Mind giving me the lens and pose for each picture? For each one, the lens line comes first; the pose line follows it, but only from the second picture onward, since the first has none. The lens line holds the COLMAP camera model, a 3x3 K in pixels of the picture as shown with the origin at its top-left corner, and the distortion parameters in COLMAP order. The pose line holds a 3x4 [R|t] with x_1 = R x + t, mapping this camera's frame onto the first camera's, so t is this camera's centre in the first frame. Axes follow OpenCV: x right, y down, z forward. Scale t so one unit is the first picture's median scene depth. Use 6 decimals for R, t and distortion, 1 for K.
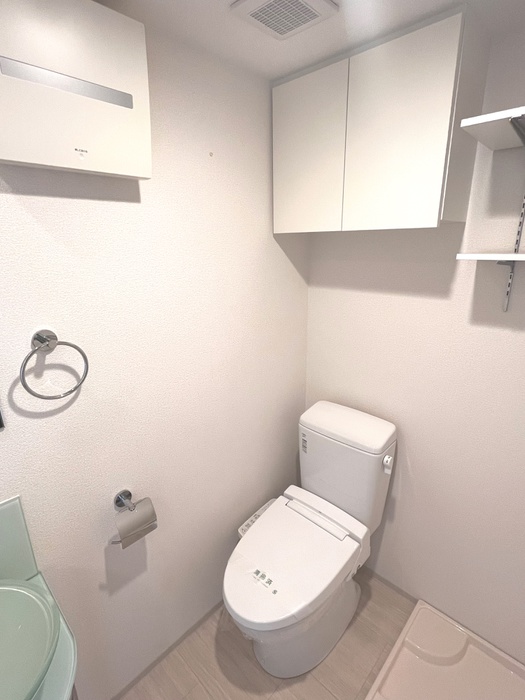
lens RADIAL K [[355.4, 0, 262.1], [0, 355.4, 352.7], [0, 0, 1]] dist [-0.001573, -0.000750]
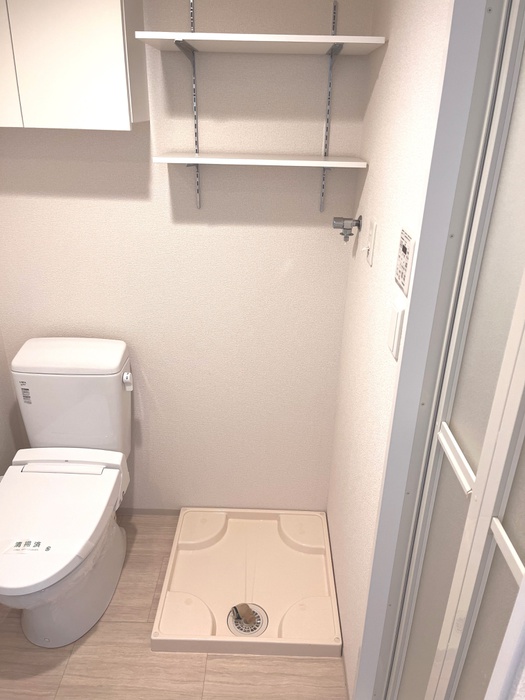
lens RADIAL K [[537.7, 0, 260.9], [0, 537.7, 352.6], [0, 0, 1]] dist [0.038035, -0.007764]
pose [[0.741717, -0.251395, 0.621817, -0.265232], [0.169383, 0.967256, 0.189010, 0.026189], [-0.648973, -0.034867, 0.760012, -0.334518]]
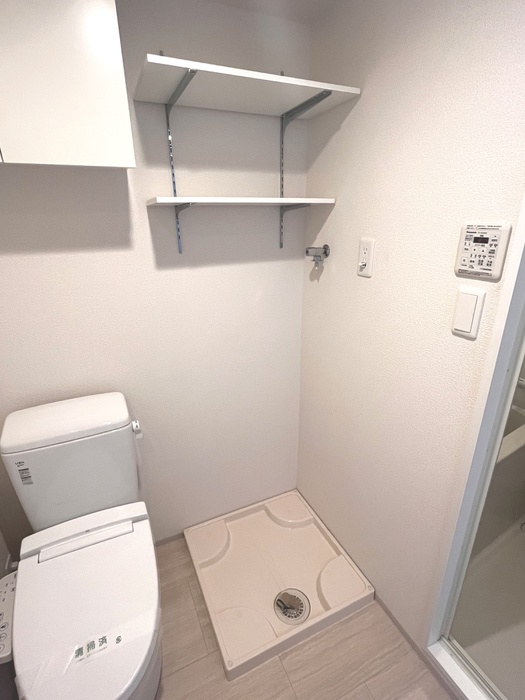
lens RADIAL K [[355.4, 0, 262.1], [0, 355.4, 352.7], [0, 0, 1]] dist [-0.001573, -0.000750]
pose [[0.366042, -0.324019, 0.872368, -0.292900], [0.284929, 0.931428, 0.226400, 0.001053], [-0.885906, 0.165691, 0.433264, 0.253637]]
